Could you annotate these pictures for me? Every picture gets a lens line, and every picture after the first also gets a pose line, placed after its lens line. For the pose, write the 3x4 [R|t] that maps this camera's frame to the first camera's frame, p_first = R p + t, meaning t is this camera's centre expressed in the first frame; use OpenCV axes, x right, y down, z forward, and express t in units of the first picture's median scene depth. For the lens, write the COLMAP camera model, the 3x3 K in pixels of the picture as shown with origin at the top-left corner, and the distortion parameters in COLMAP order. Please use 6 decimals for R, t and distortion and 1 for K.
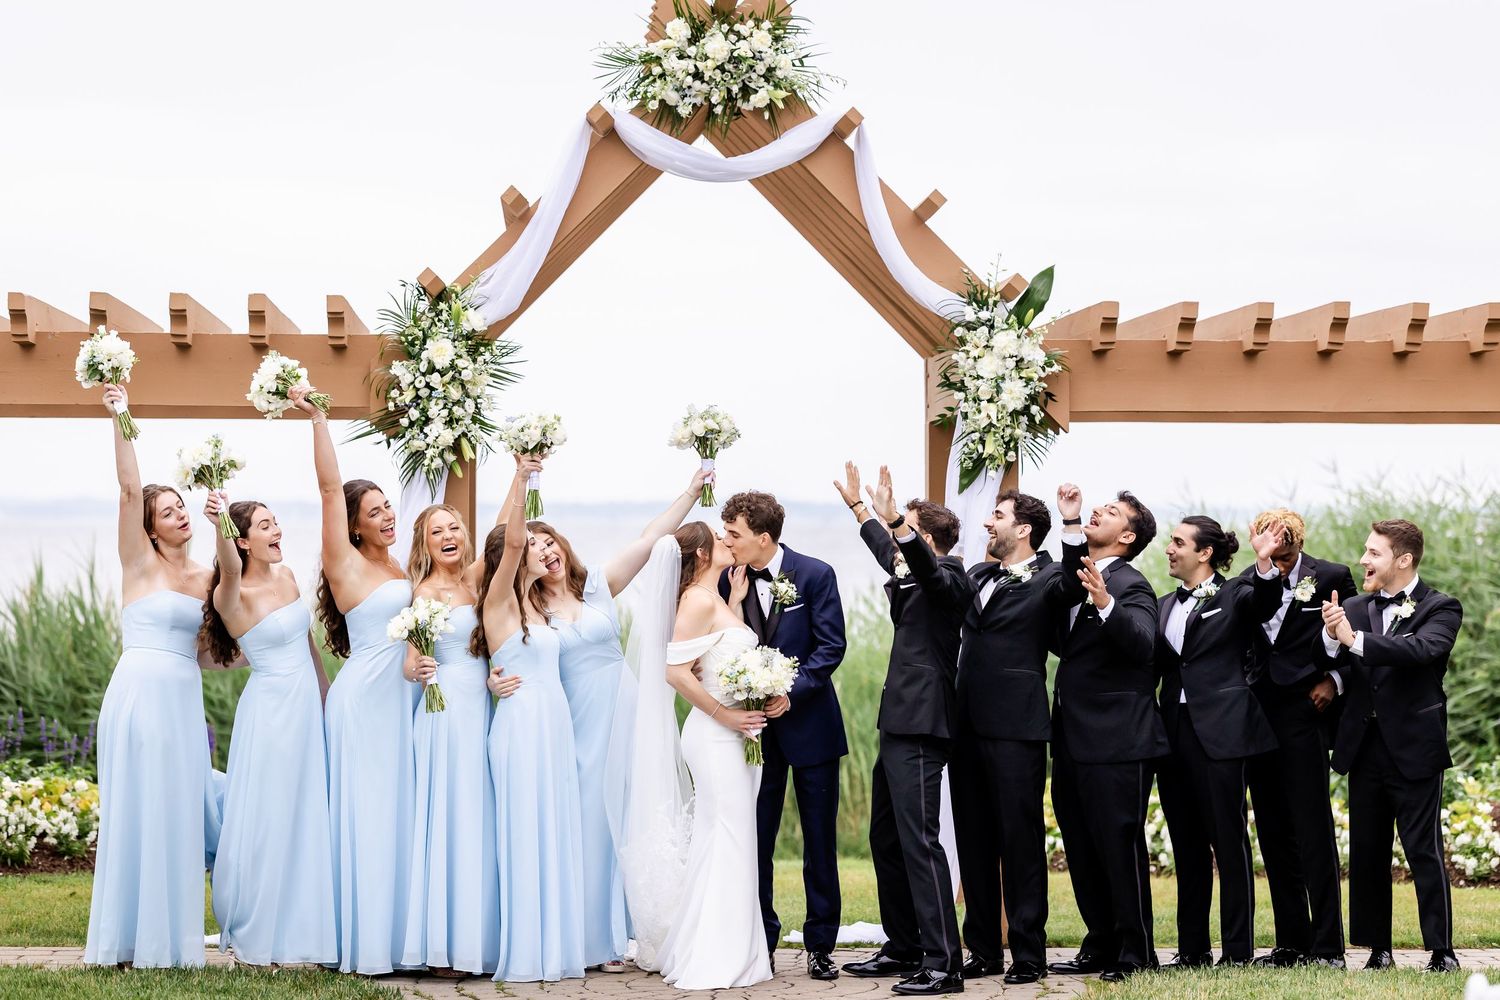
lens RADIAL K [[3710.8, 0, 793.5], [0, 3710.8, 428.2], [0, 0, 1]] dist [0.100453, 0.000000]
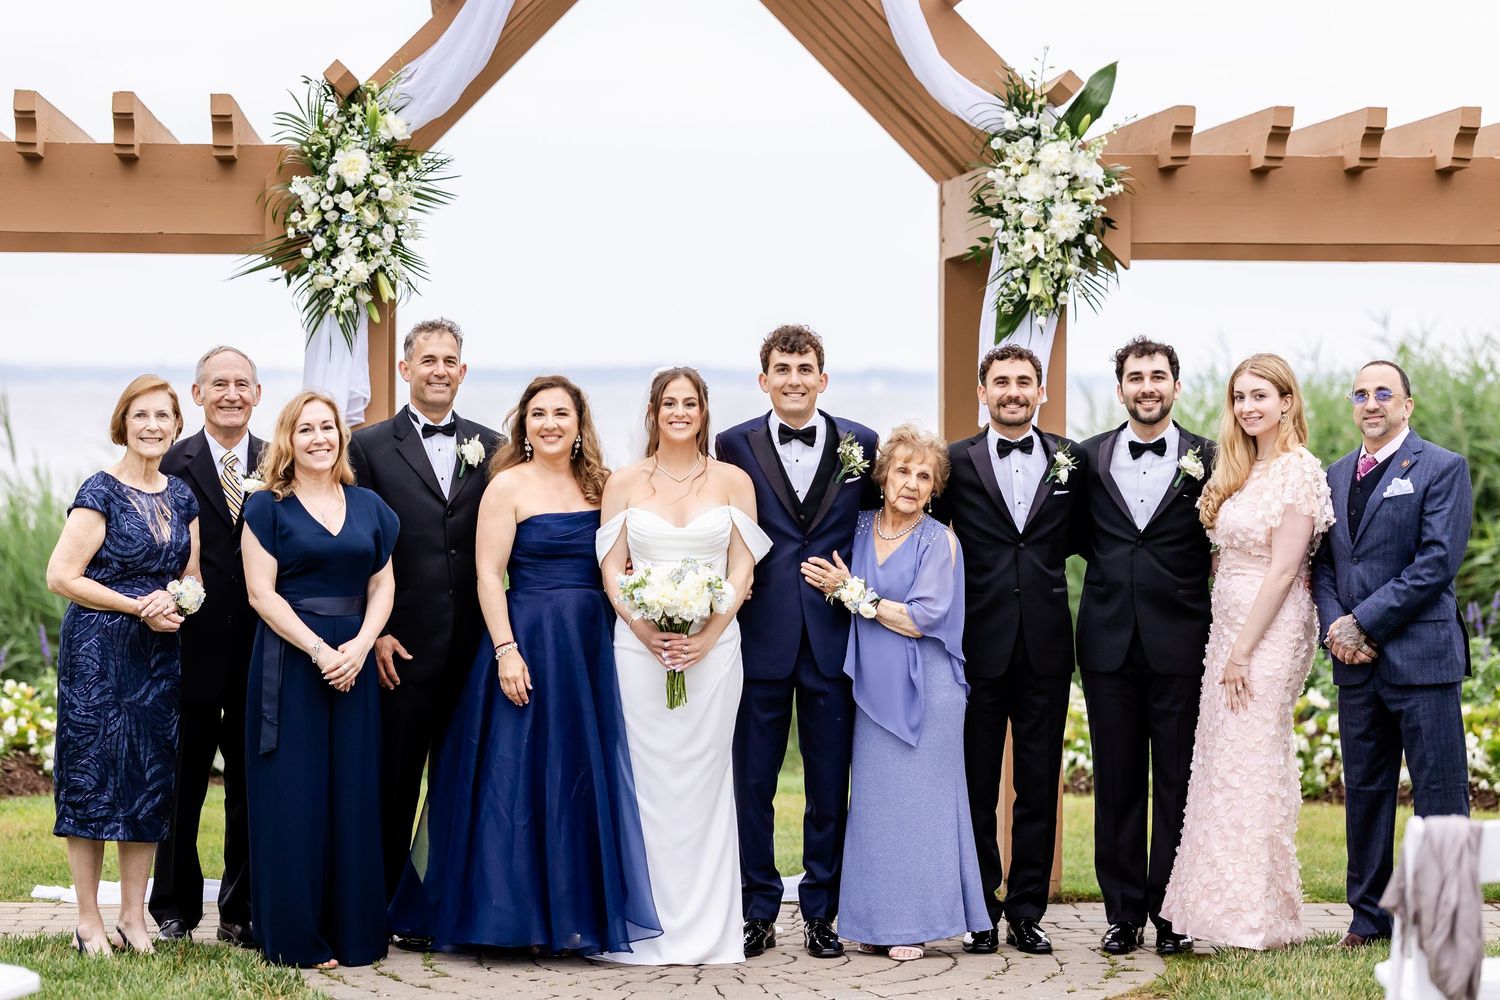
lens RADIAL K [[3803.7, 0, 760.4], [0, 3803.7, 464.9], [0, 0, 1]] dist [0.052365, 0.000000]
pose [[0.999942, 0.002904, 0.010387, -0.015085], [-0.003366, 0.998993, 0.044739, 0.007024], [-0.010247, -0.044771, 0.998945, 0.172751]]
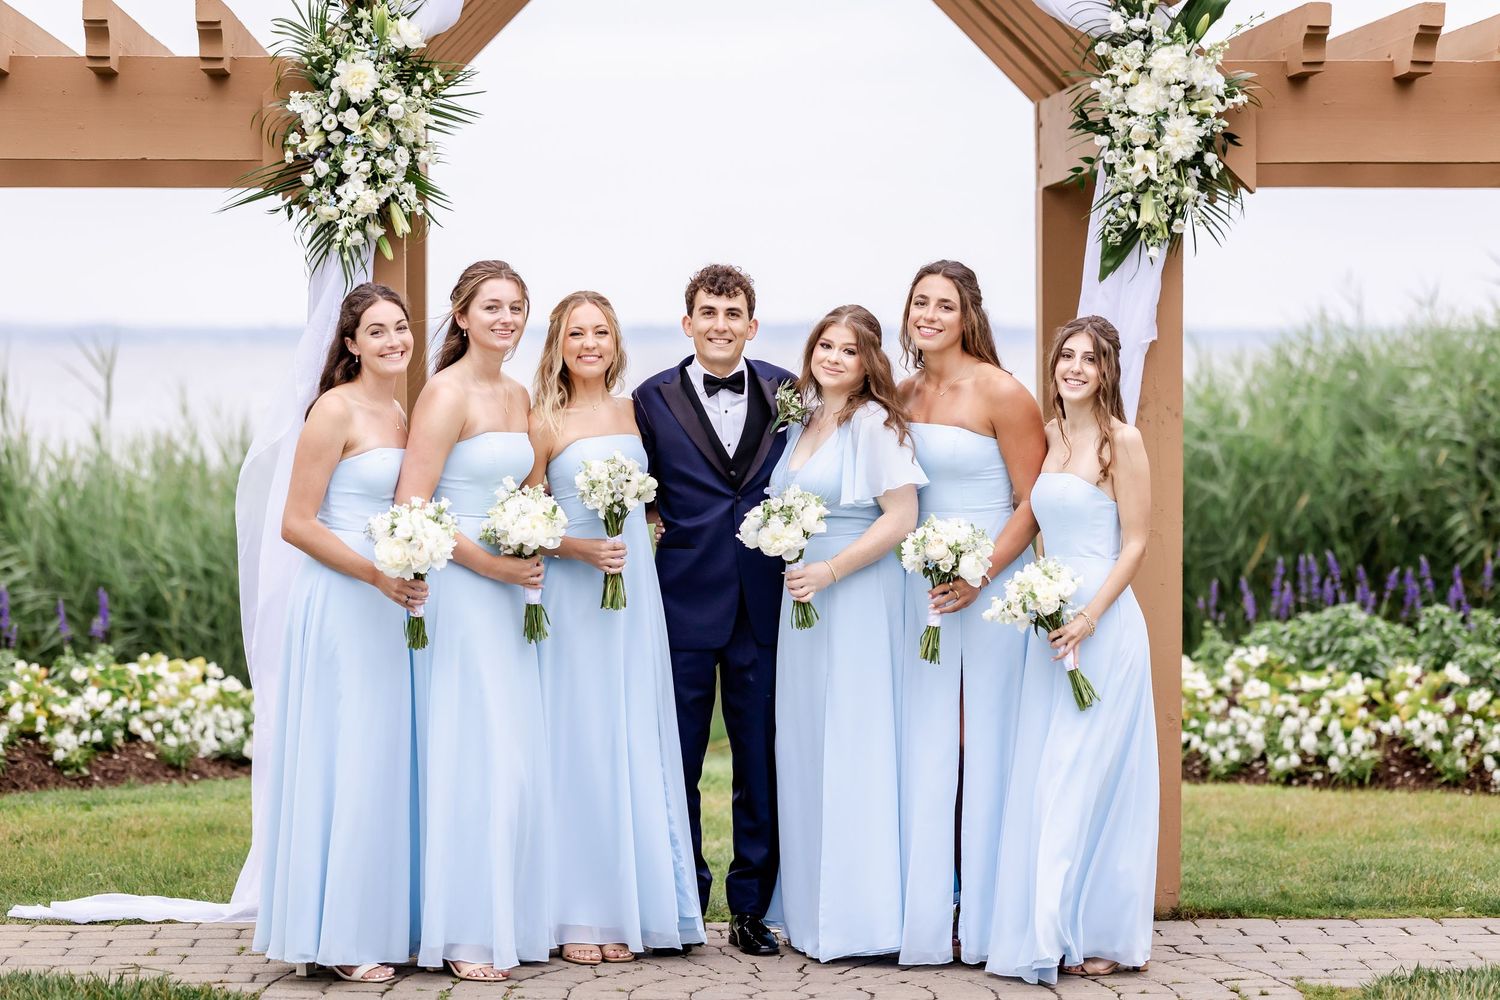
lens RADIAL K [[3803.7, 0, 831.1], [0, 3803.7, 445.1], [0, 0, 1]] dist [0.052365, 0.000000]
pose [[0.999990, -0.003184, 0.003053, -0.008717], [0.003021, 0.998643, 0.051992, 0.011241], [-0.003214, -0.051982, 0.998643, 0.281307]]
